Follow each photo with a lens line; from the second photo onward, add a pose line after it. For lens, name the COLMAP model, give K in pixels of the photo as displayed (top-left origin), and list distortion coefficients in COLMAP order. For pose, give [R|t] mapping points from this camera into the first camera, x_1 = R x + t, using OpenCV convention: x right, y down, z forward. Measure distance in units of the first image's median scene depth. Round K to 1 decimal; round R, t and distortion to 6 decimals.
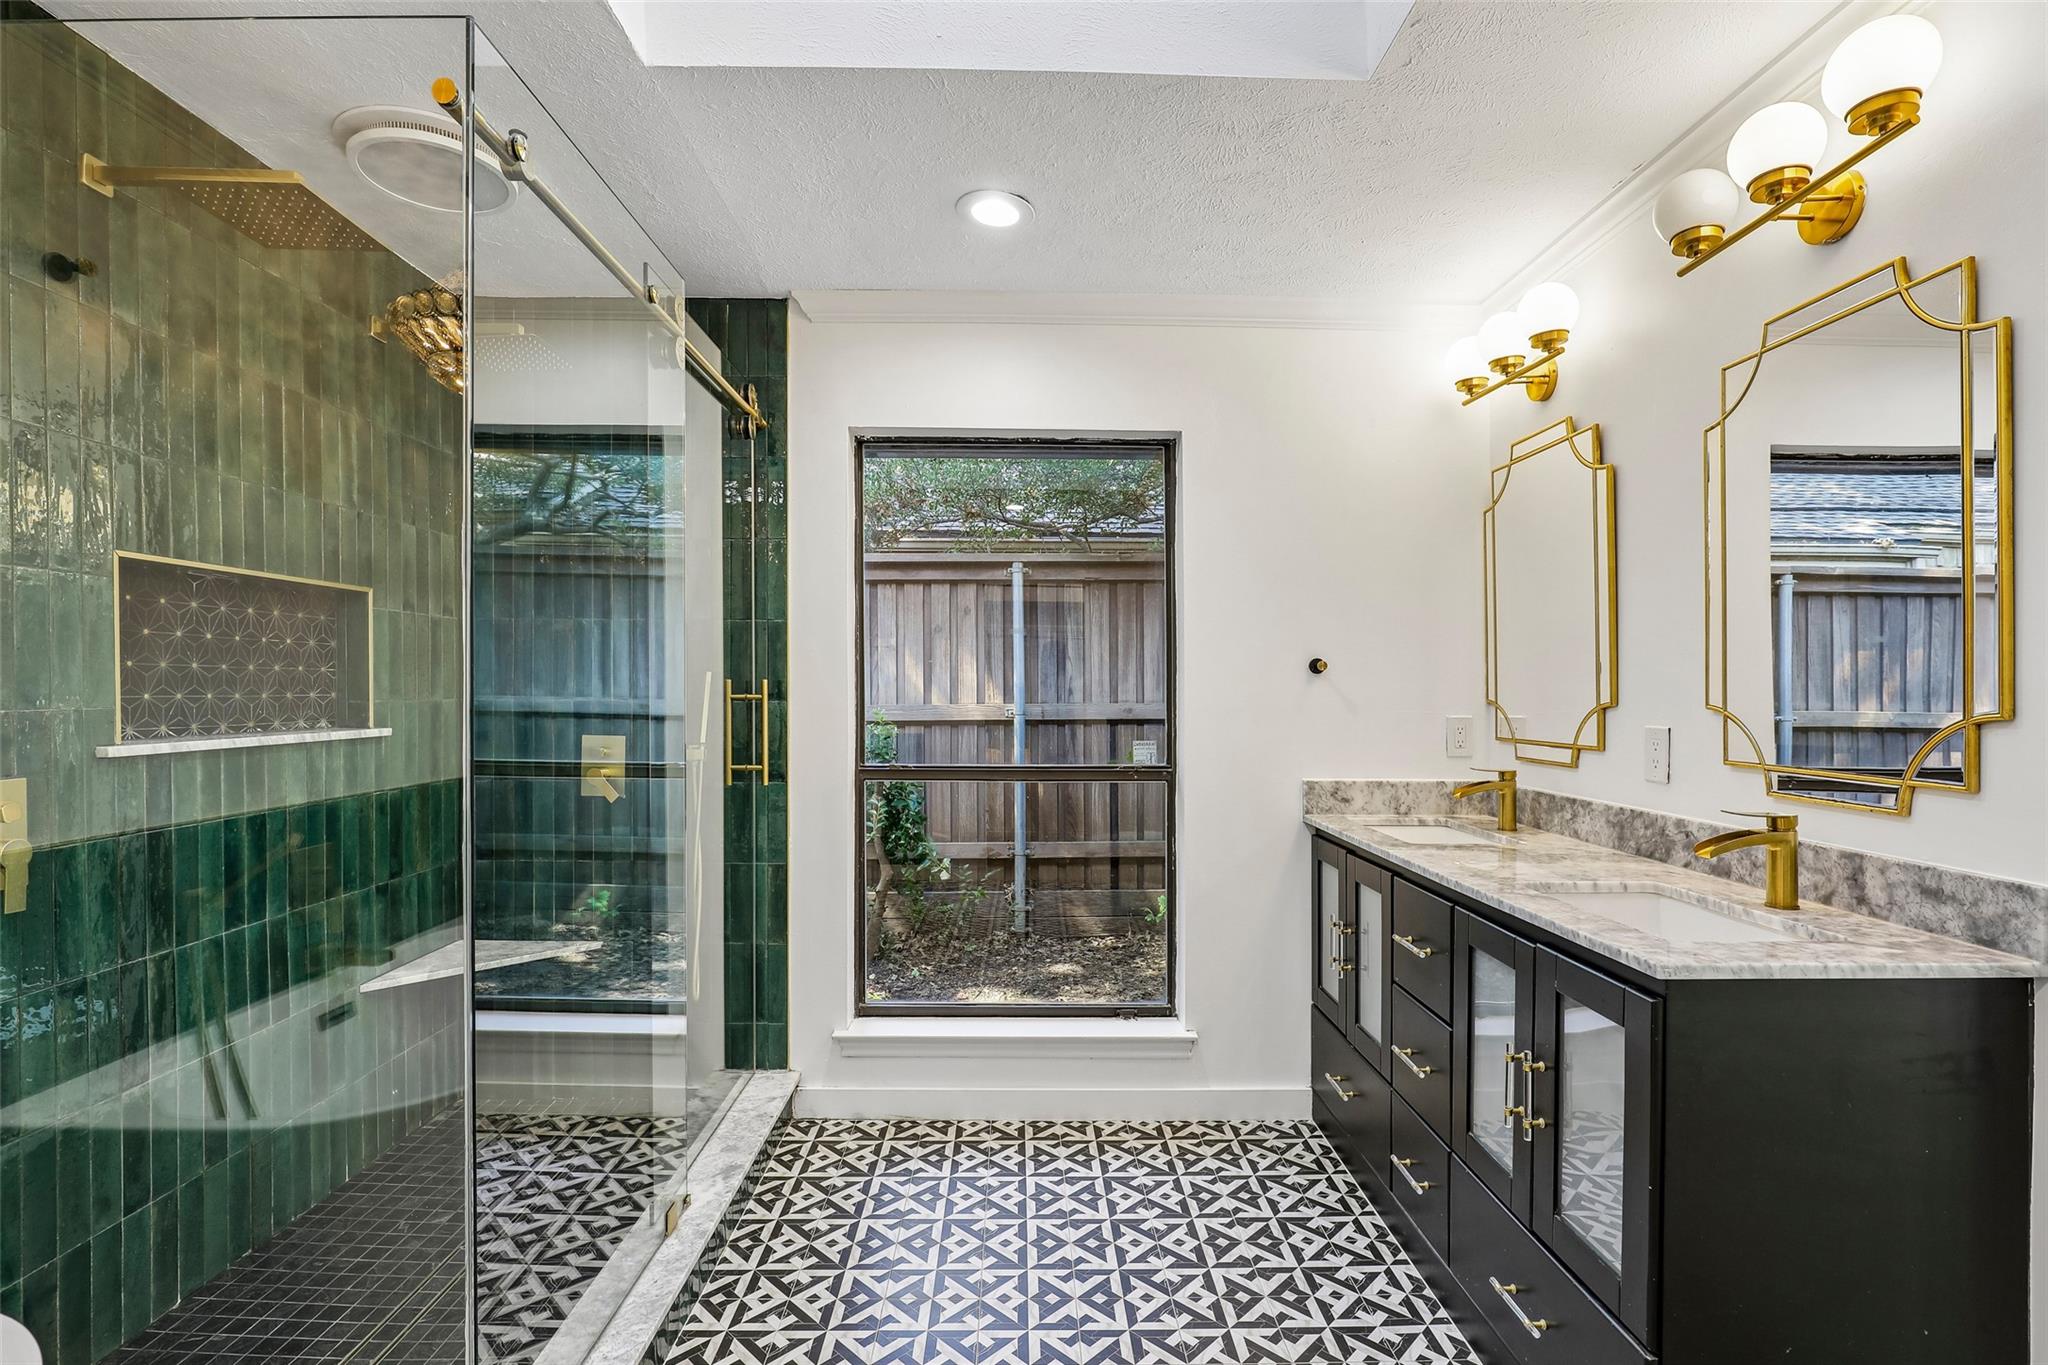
lens RADIAL K [[962.3, 0, 1045.0], [0, 962.3, 688.5], [0, 0, 1]] dist [-0.021466, 0.005355]
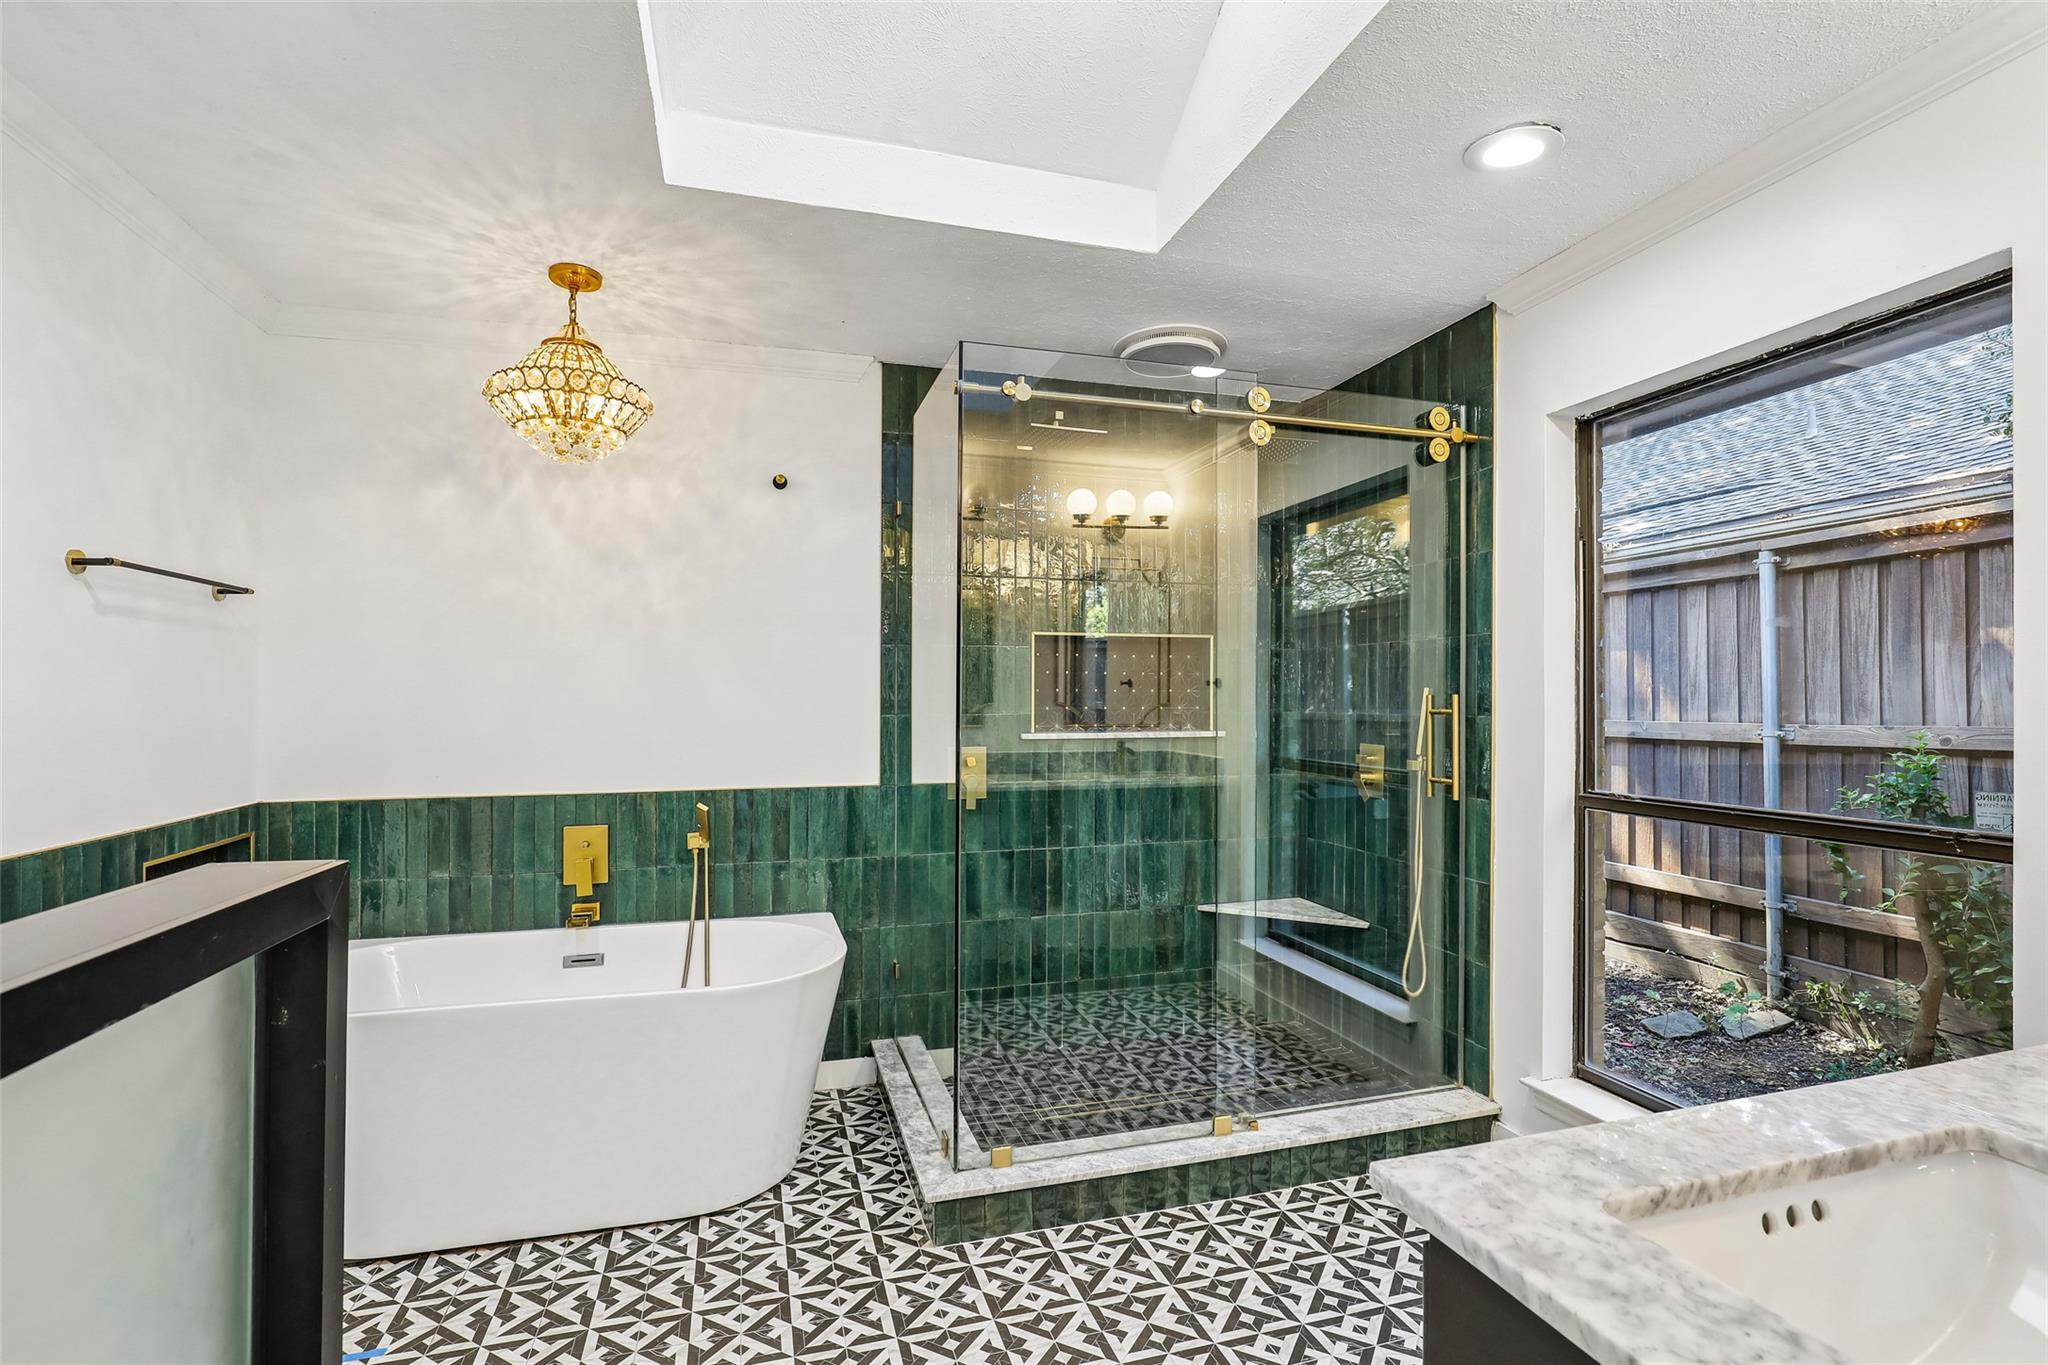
lens RADIAL K [[962.3, 0, 1027.2], [0, 962.3, 678.8], [0, 0, 1]] dist [-0.021466, 0.005355]
pose [[0.250586, -0.029729, -0.967638, 0.932767], [0.000285, 0.999531, -0.030635, 0.009264], [0.968094, 0.007401, 0.250477, 0.515409]]
